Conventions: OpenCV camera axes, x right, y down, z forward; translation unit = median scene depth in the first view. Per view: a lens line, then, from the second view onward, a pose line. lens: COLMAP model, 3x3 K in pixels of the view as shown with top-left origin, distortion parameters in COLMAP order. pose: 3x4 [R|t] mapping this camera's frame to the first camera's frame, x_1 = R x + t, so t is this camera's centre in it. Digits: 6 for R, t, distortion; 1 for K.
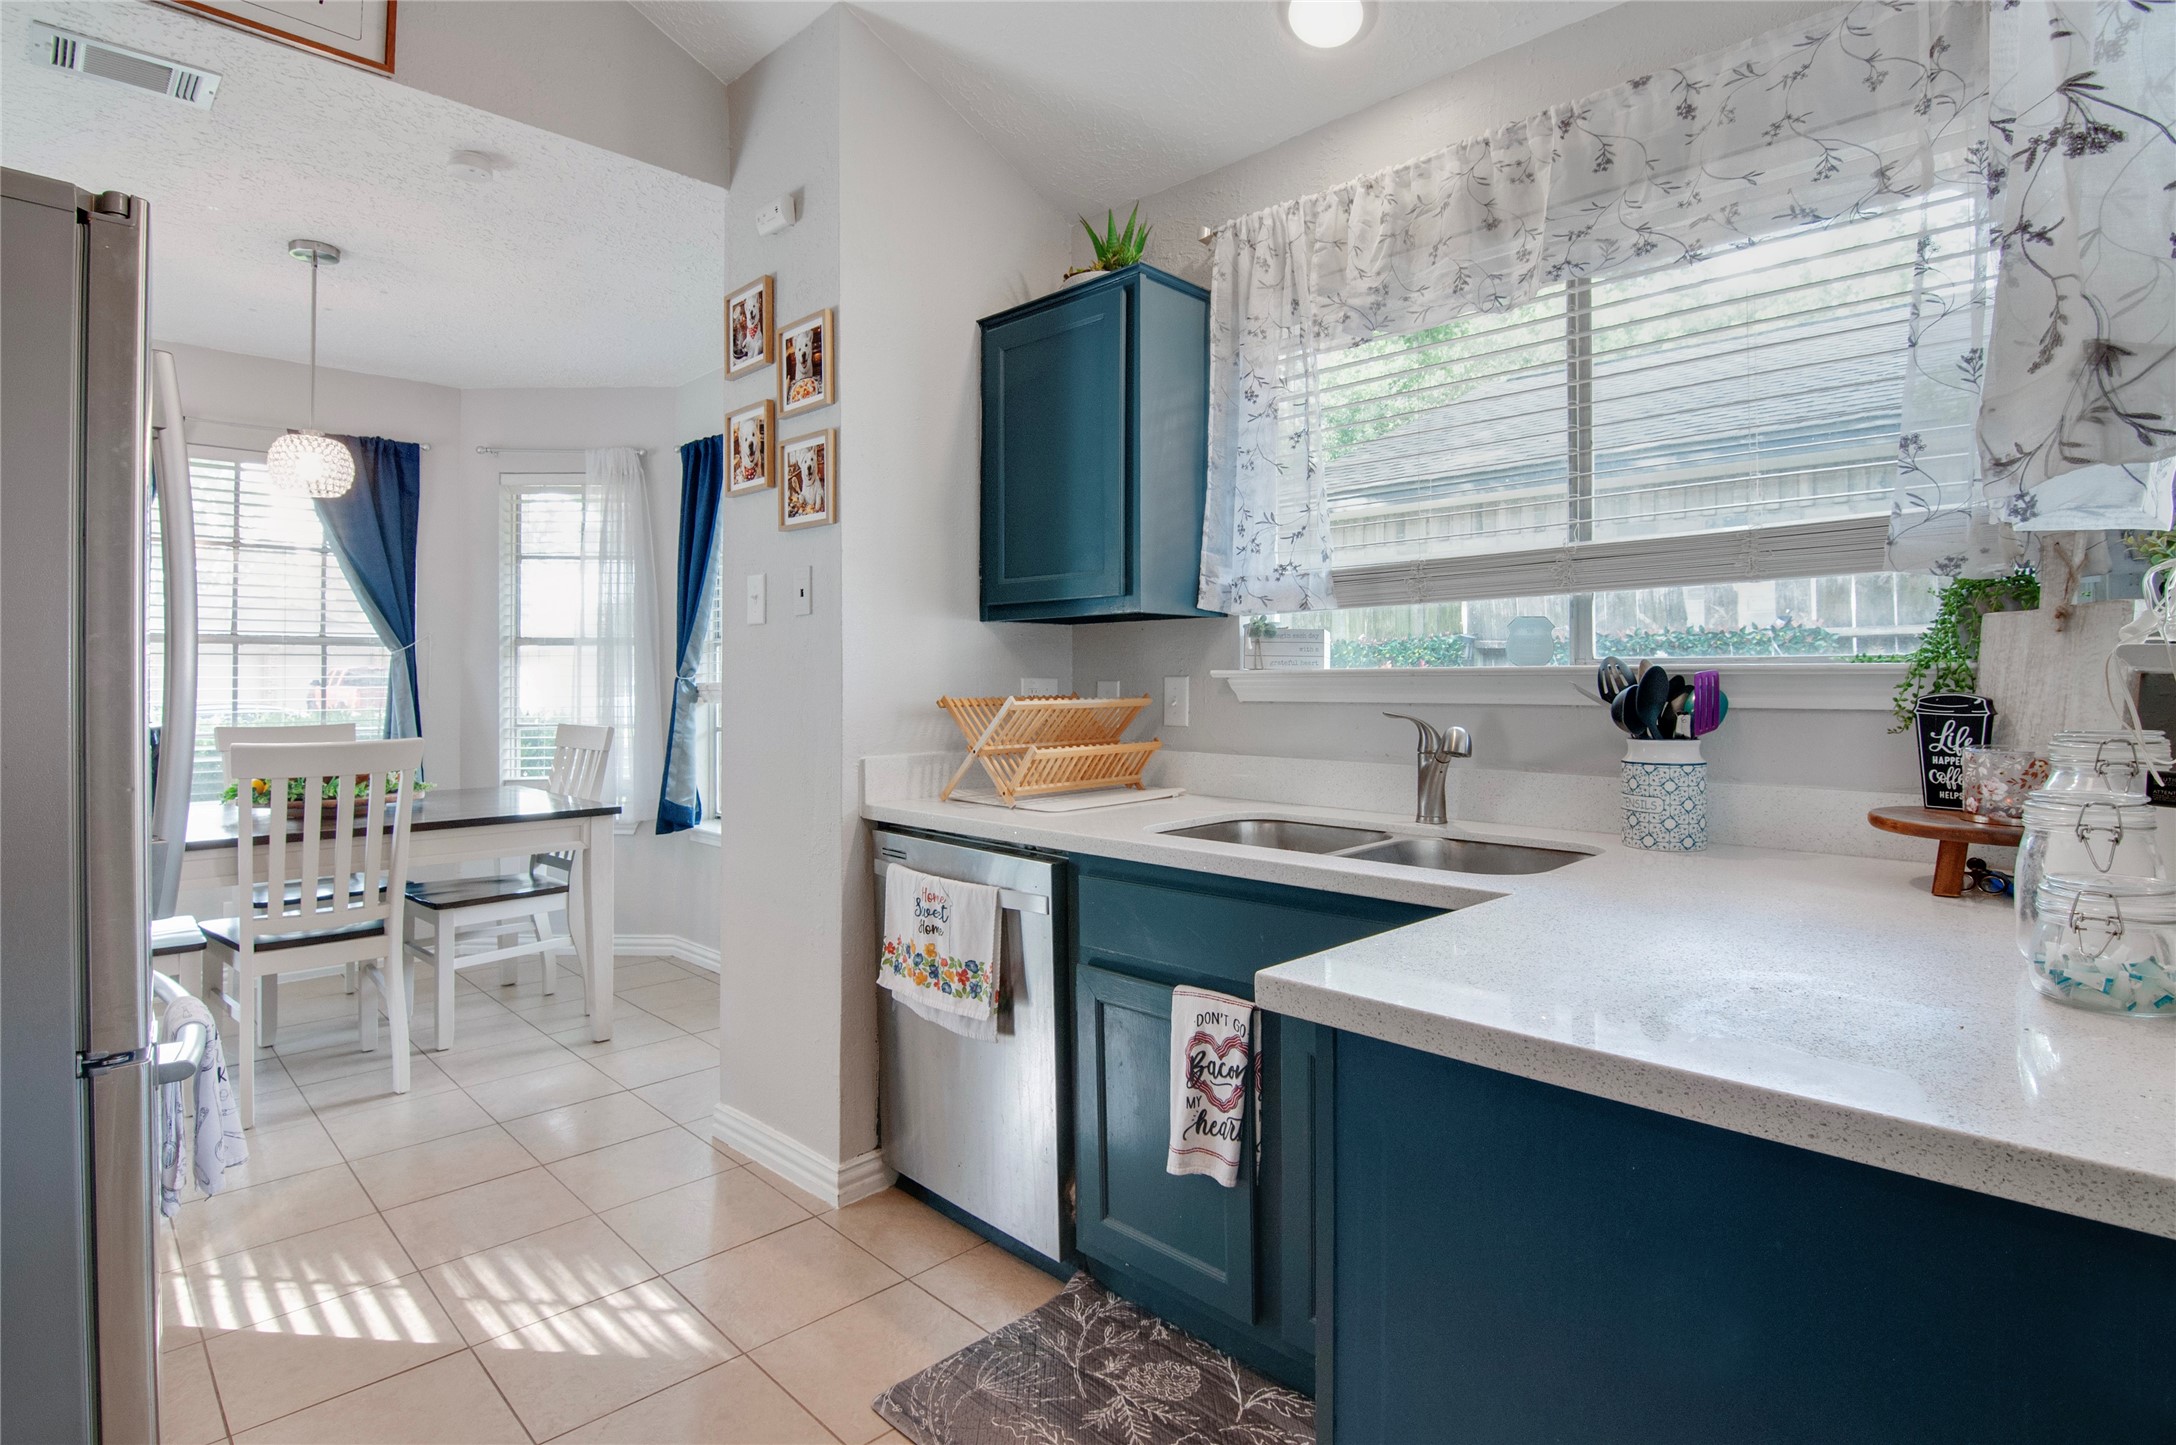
lens RADIAL K [[1075.0, 0, 1089.2], [0, 1075.0, 677.3], [0, 0, 1]] dist [0.002421, -0.016700]
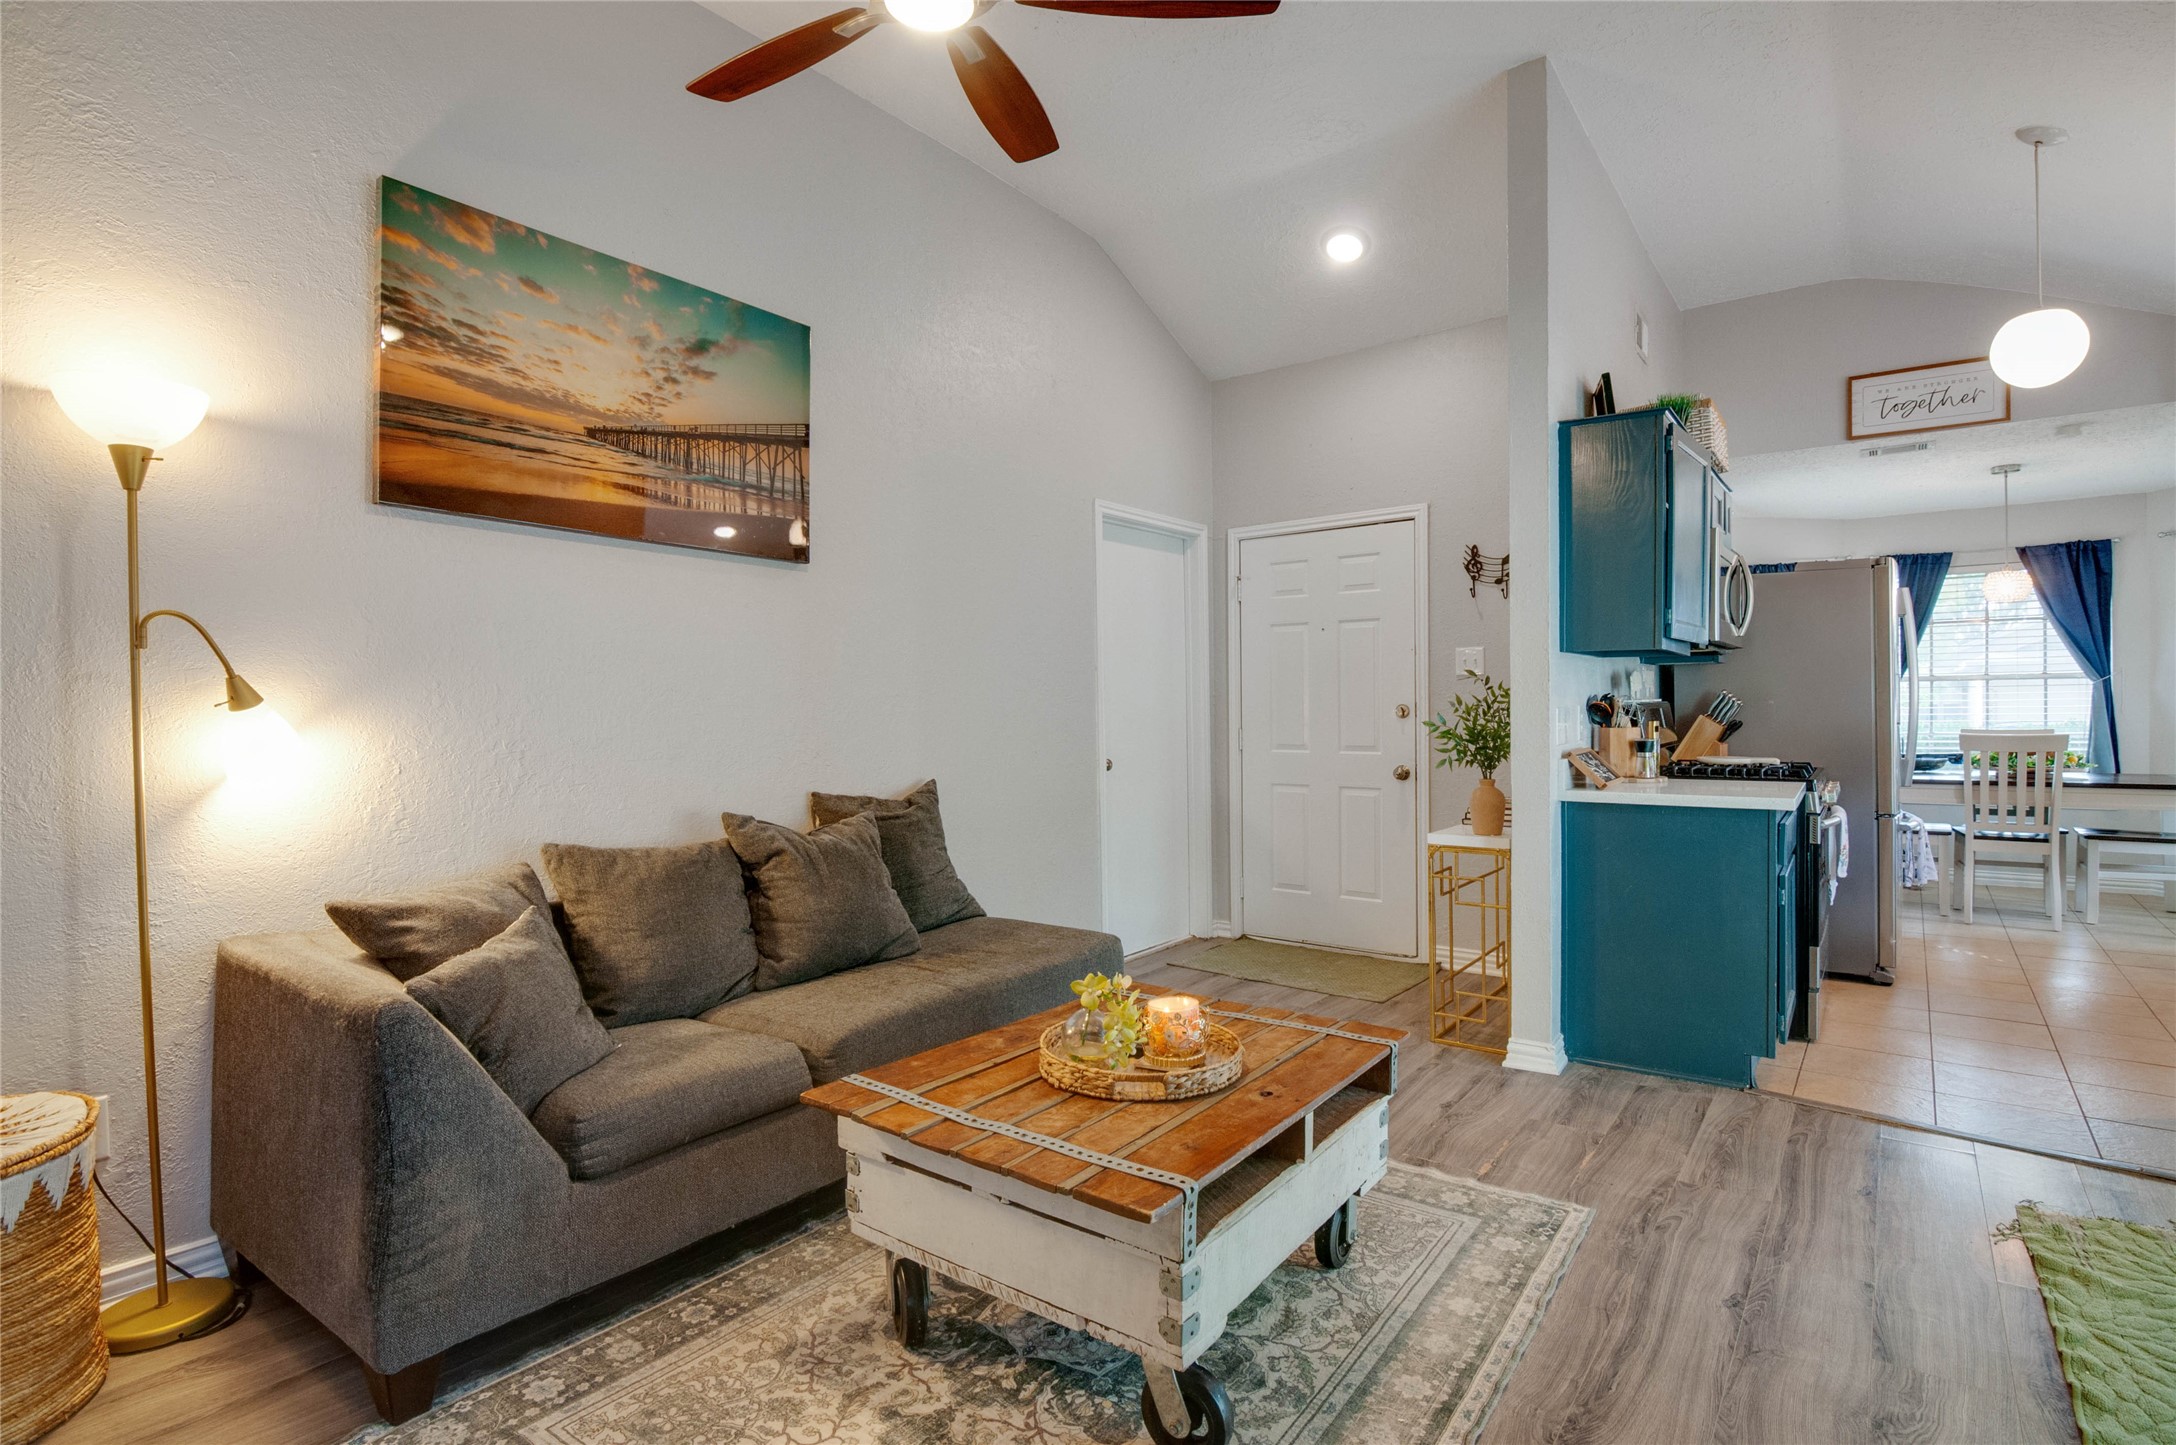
lens RADIAL K [[1054.7, 0, 1096.6], [0, 1054.7, 722.0], [0, 0, 1]] dist [0.000114, -0.016333]
pose [[0.131212, 0.007147, -0.991329, 1.162622], [0.014259, 0.999857, 0.009096, -0.002919], [0.991252, -0.015329, 0.131092, -1.083031]]
